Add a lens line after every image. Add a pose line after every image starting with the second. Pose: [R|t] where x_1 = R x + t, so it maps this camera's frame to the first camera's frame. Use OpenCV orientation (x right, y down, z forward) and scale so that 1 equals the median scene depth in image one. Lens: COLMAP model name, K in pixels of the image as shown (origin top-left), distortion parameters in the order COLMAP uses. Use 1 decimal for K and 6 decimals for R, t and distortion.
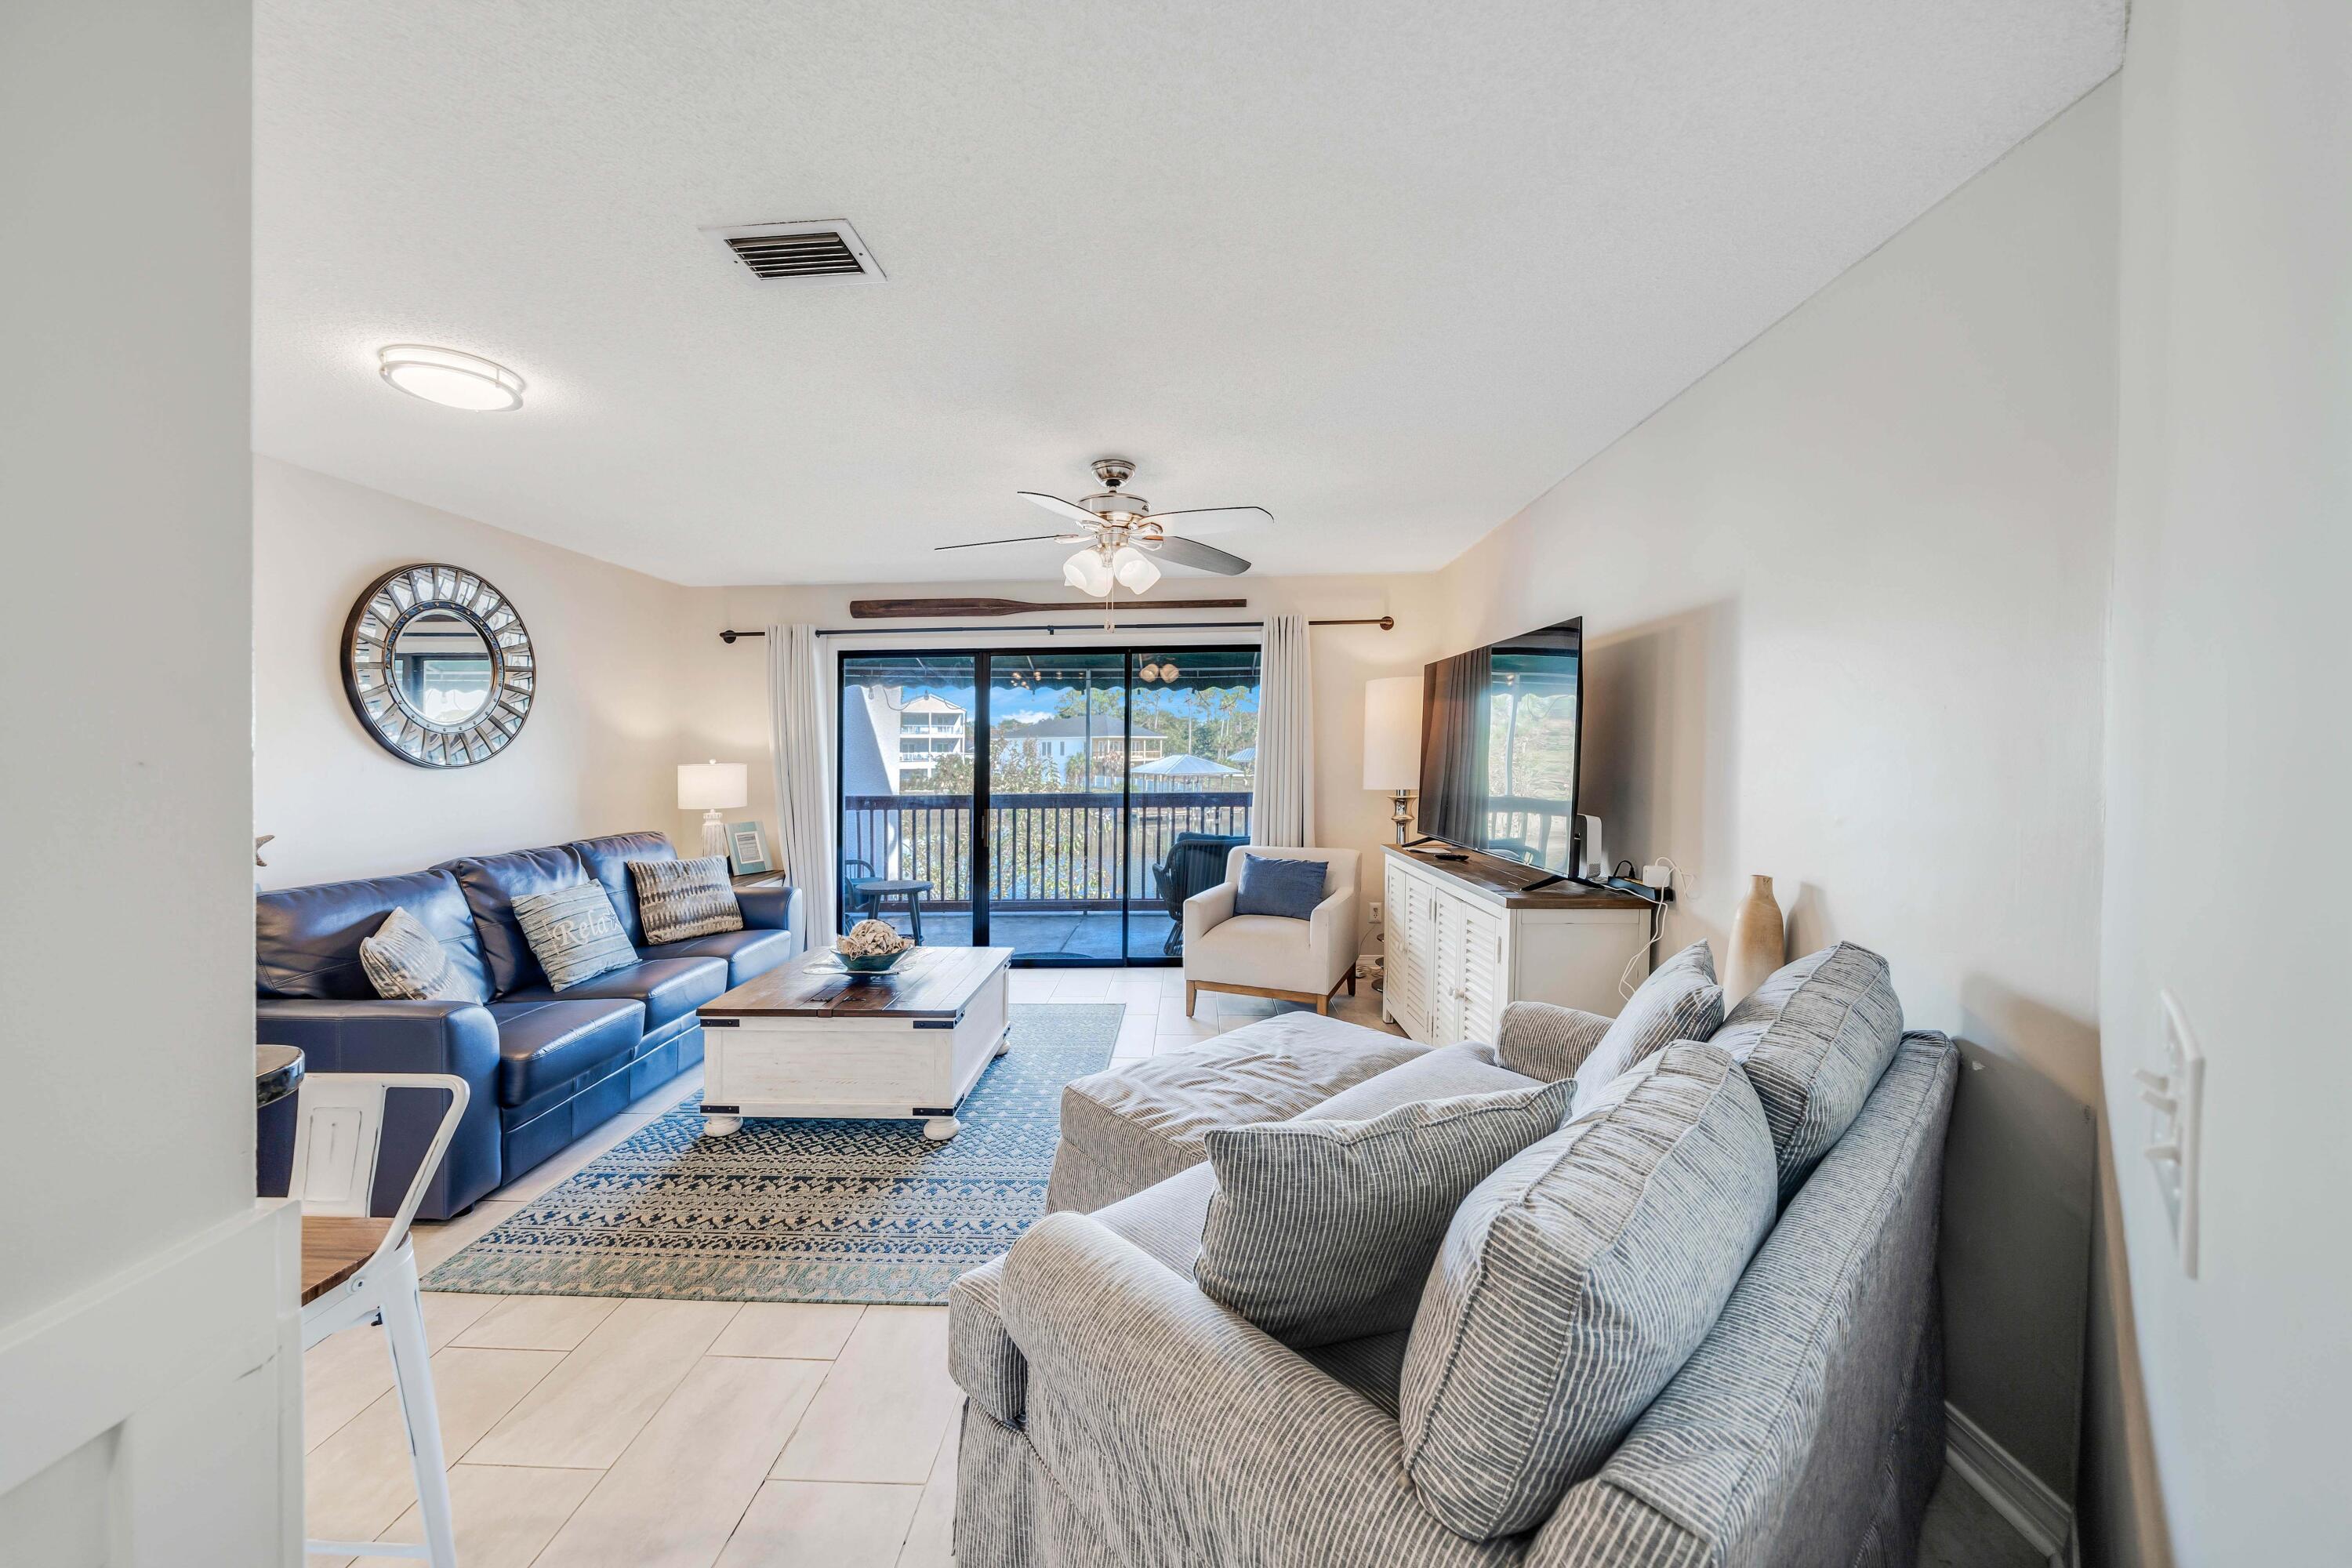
lens RADIAL K [[794.9, 0, 1152.9], [0, 794.9, 773.0], [0, 0, 1]] dist [0.000801, 0.000015]
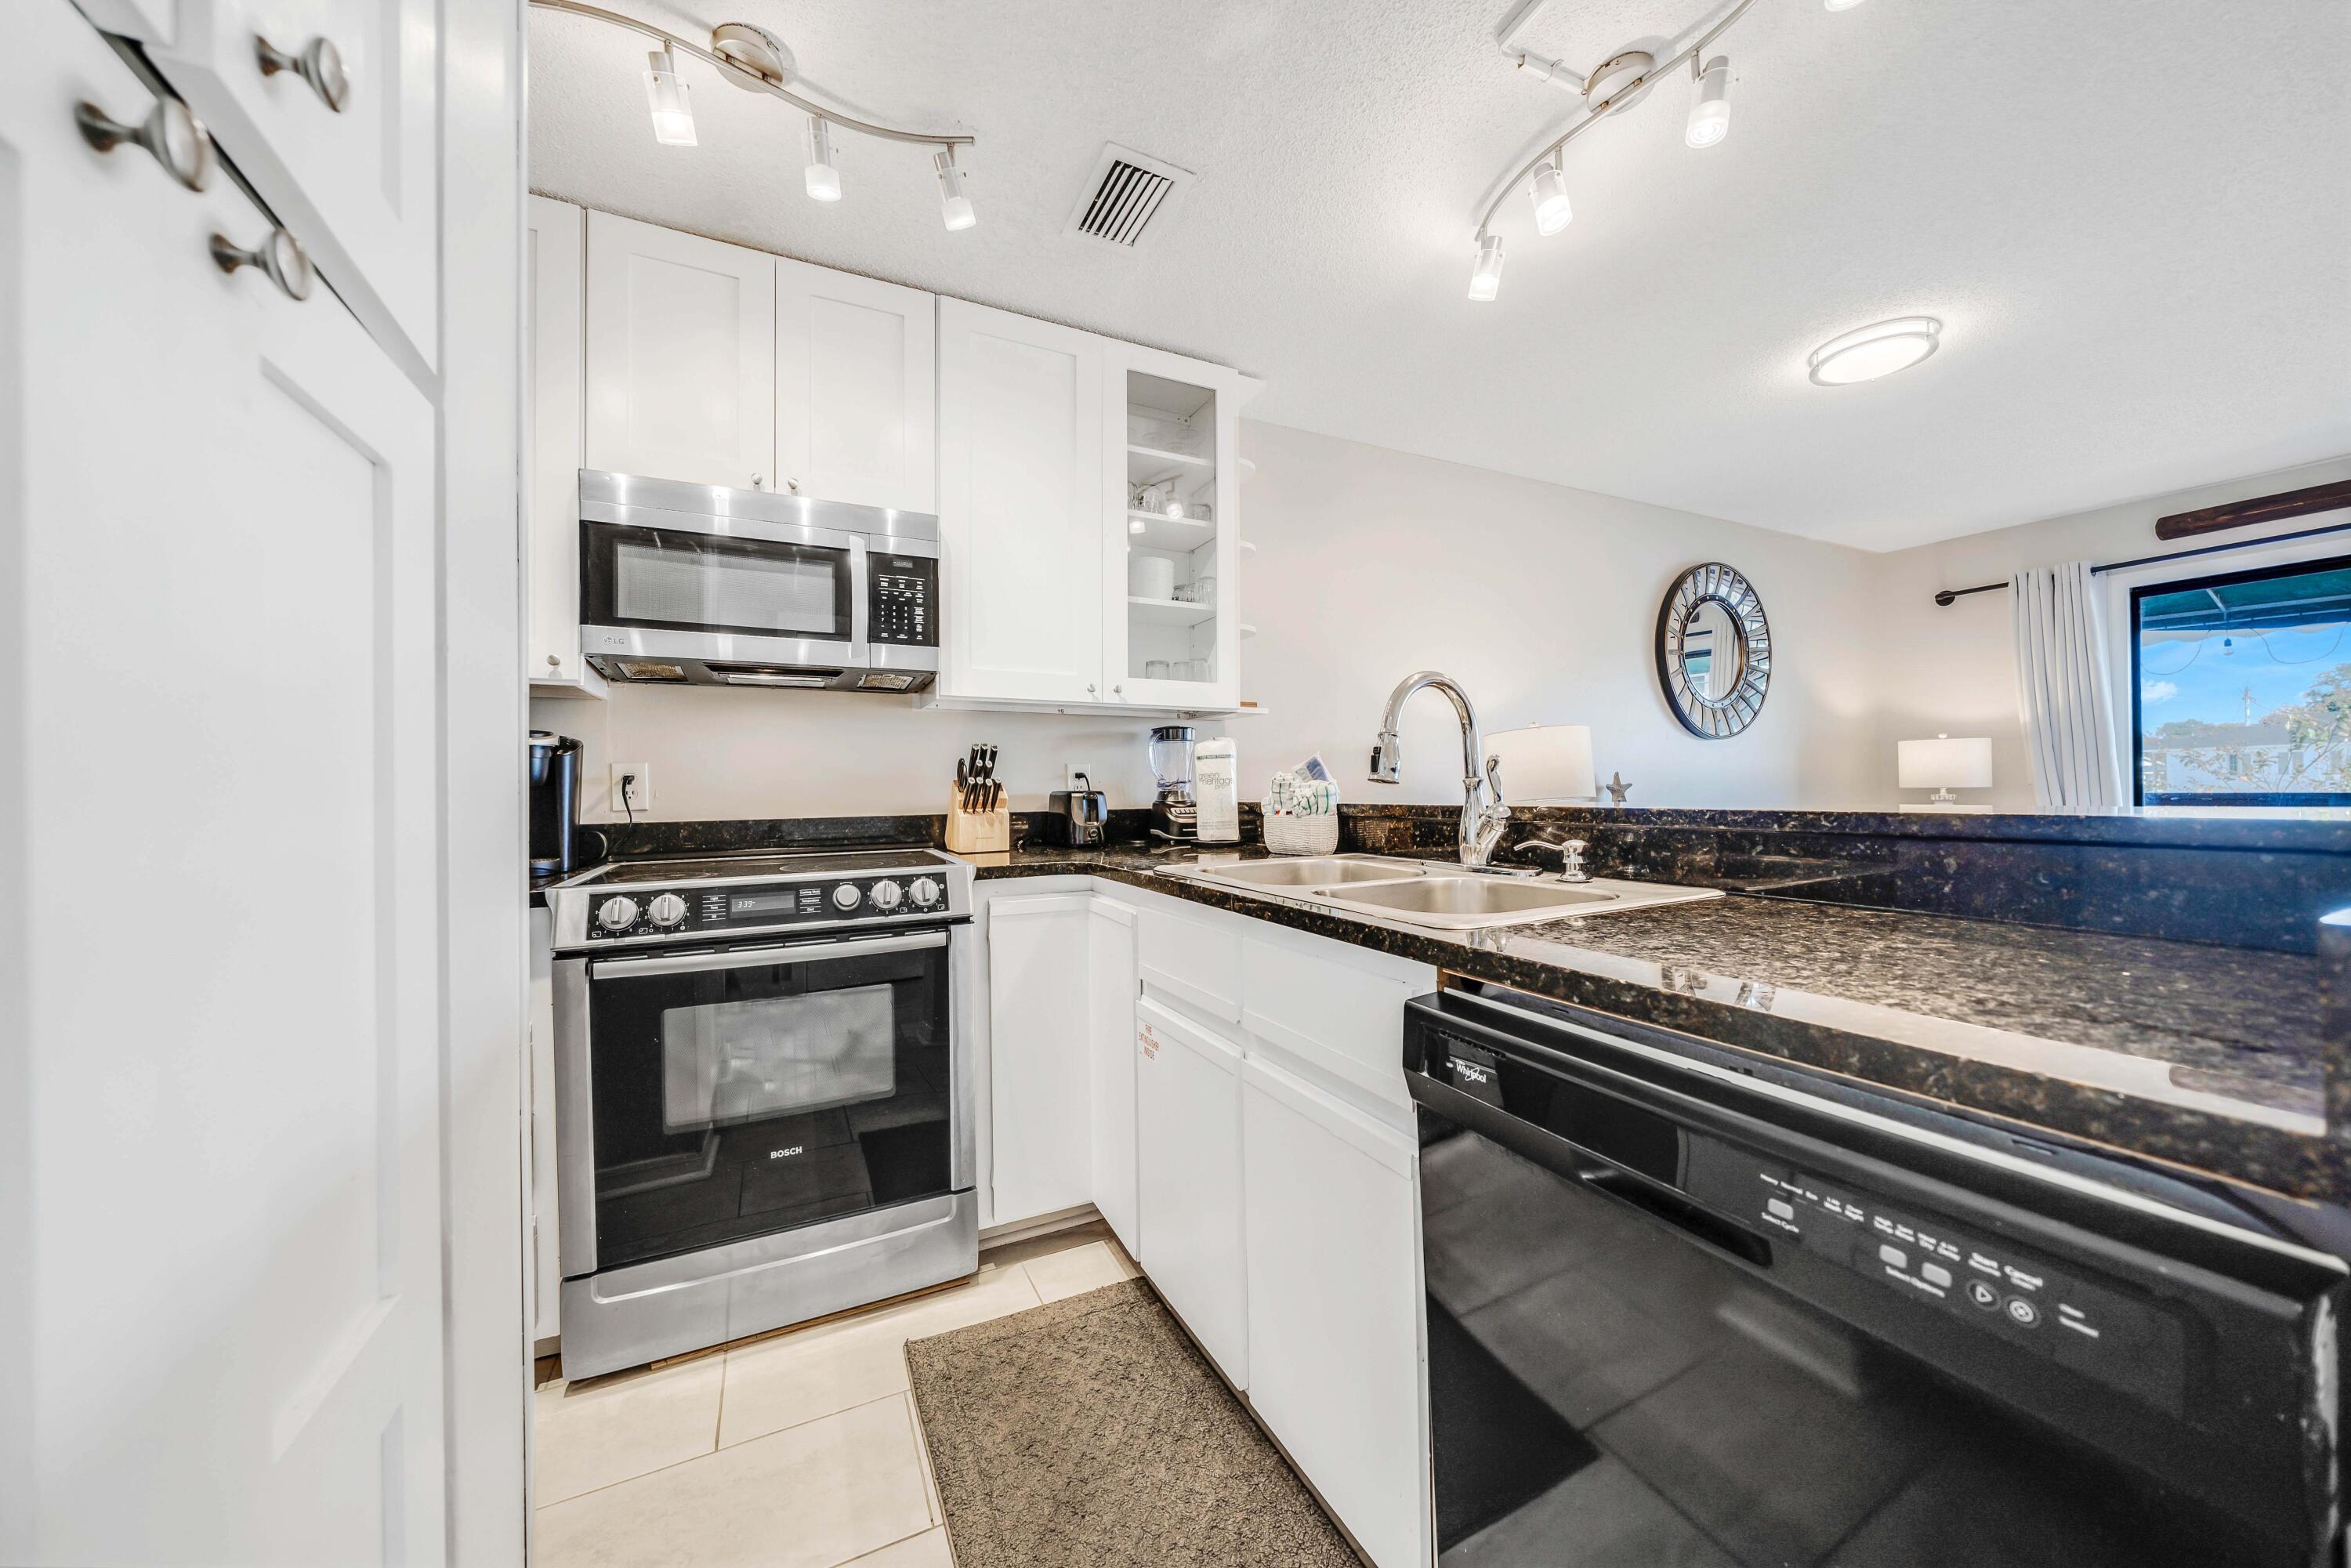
lens RADIAL K [[808.2, 0, 1164.4], [0, 808.2, 777.2], [0, 0, 1]] dist [-0.005292, -0.000114]
pose [[0.478381, -0.009132, -0.878105, -0.188126], [-0.013898, 0.999742, -0.017969, 0.059179], [0.878043, 0.020800, 0.478130, -0.191029]]
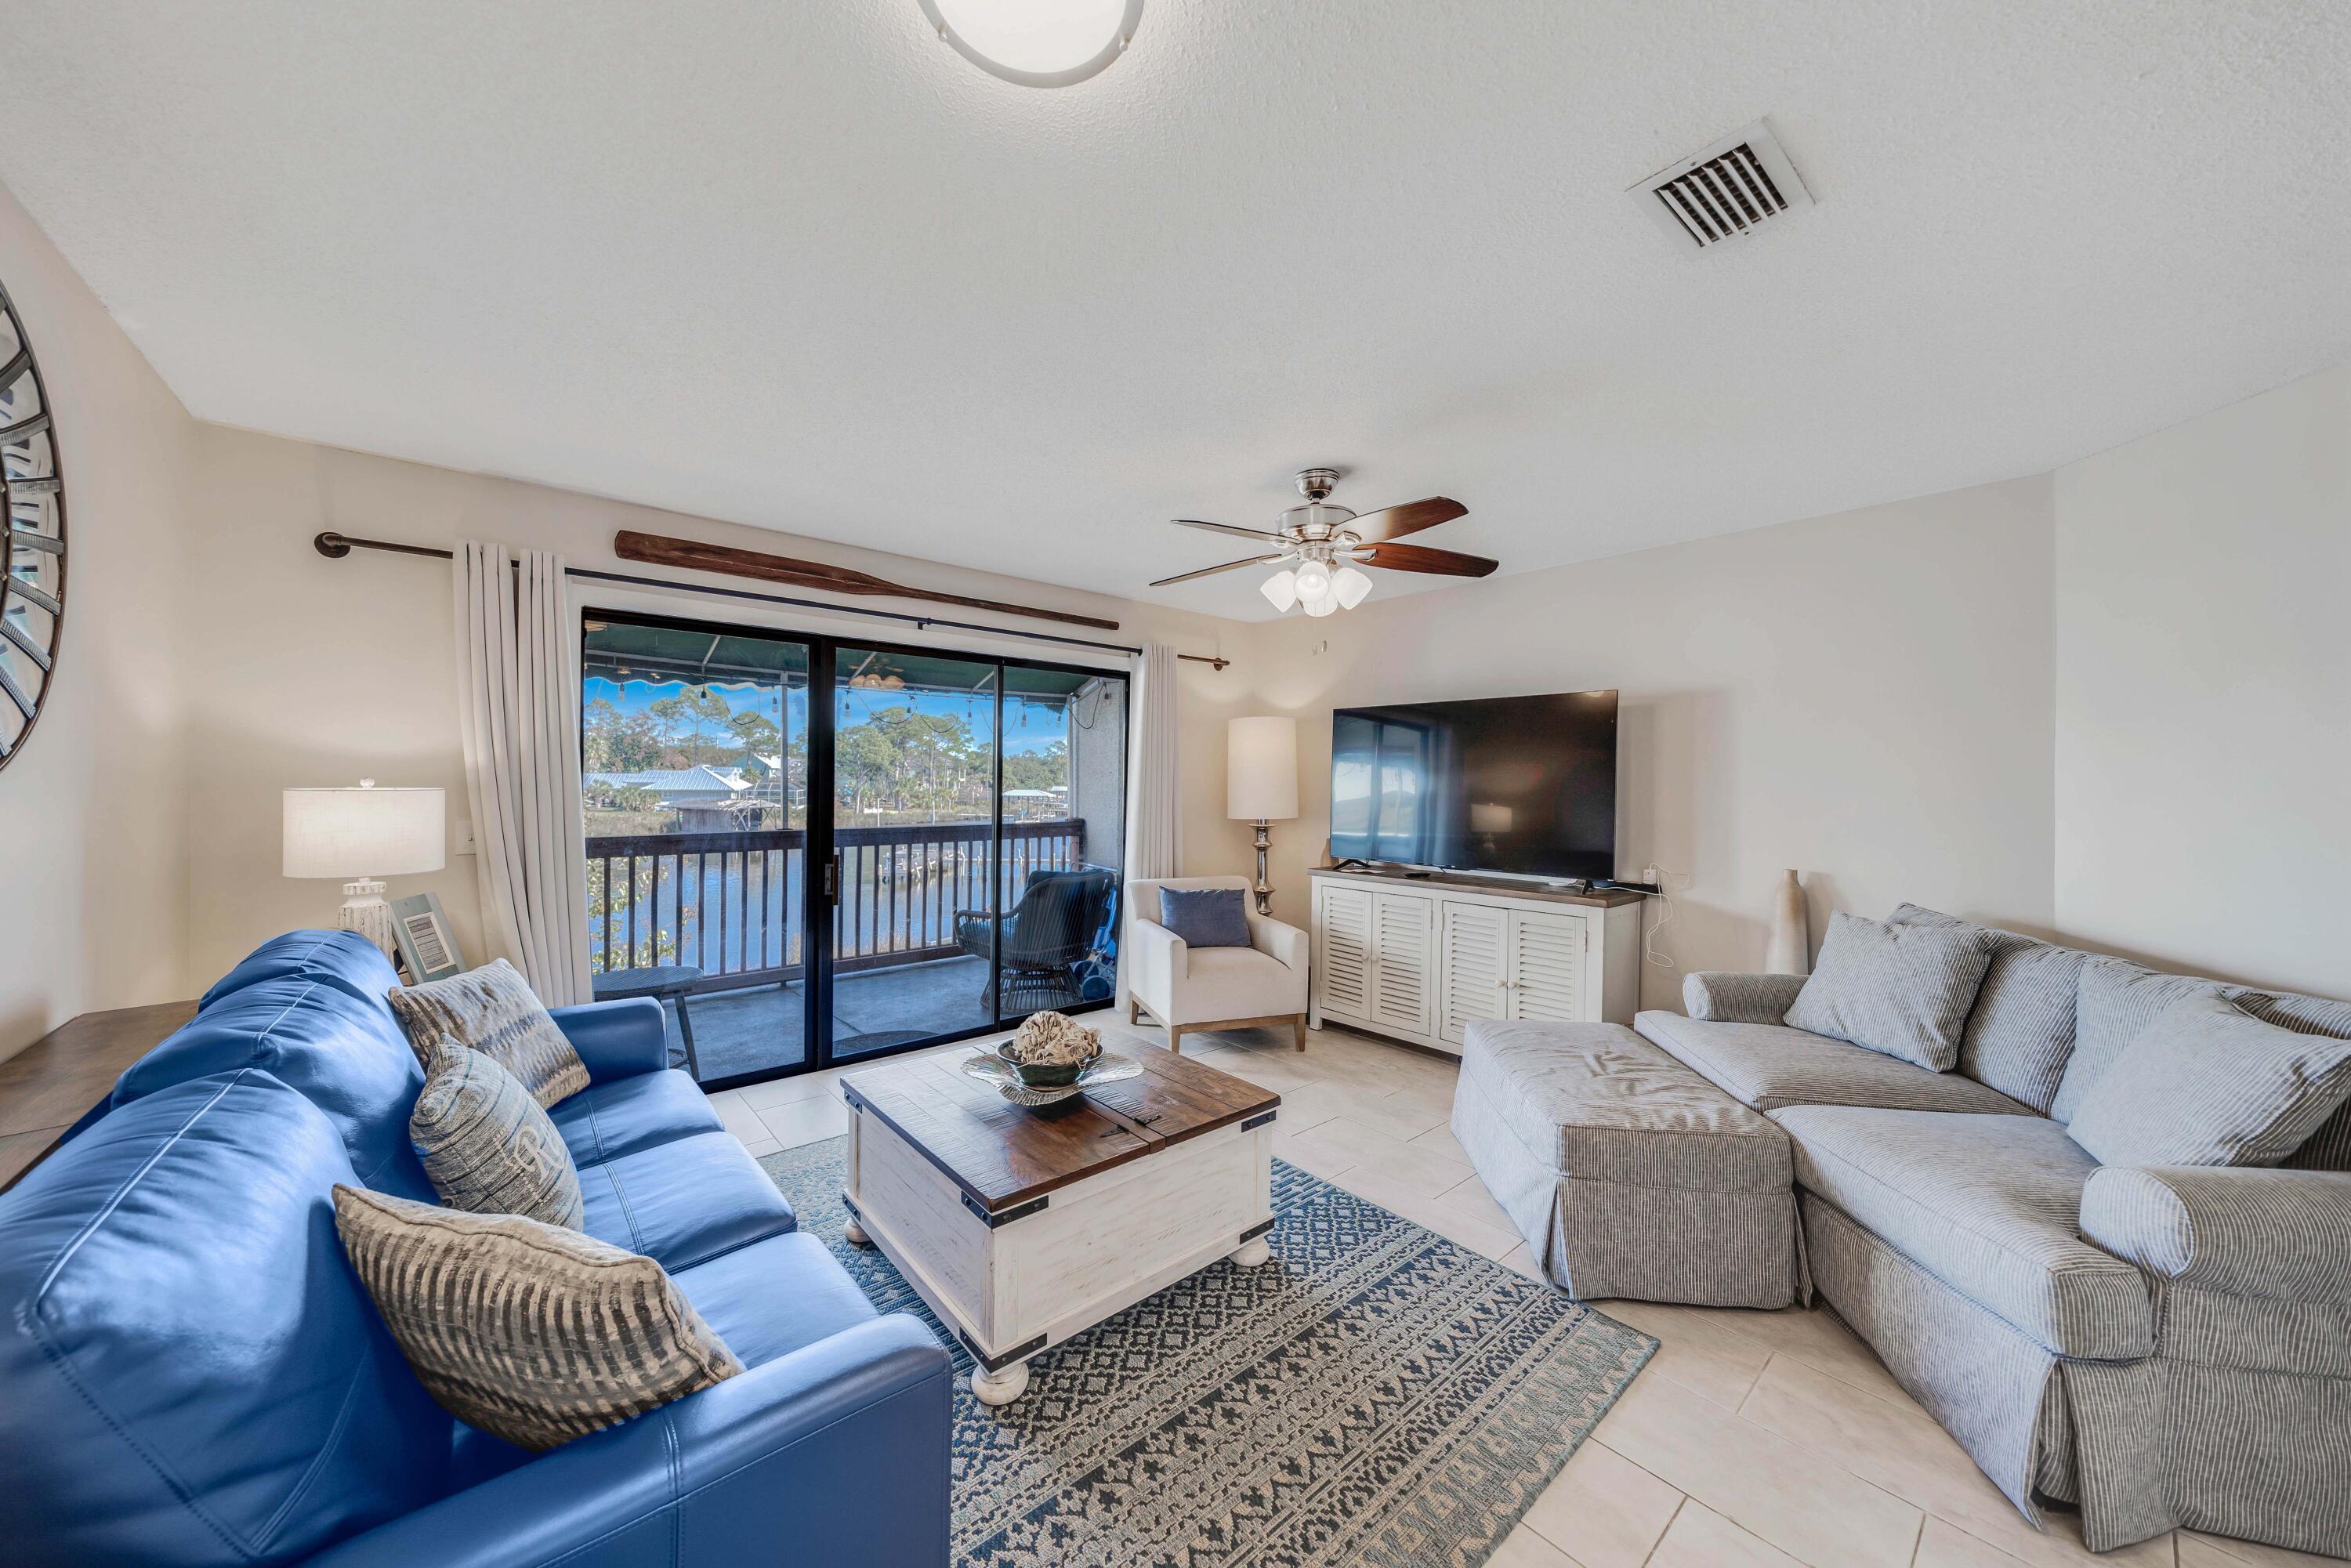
lens RADIAL K [[794.5, 0, 1152.4], [0, 794.5, 773.0], [0, 0, 1]] dist [0.000801, 0.000015]
pose [[0.739210, 0.020455, 0.673164, -0.550954], [-0.004865, 0.999675, -0.025034, -0.010438], [-0.673457, 0.015230, 0.739069, 0.283630]]
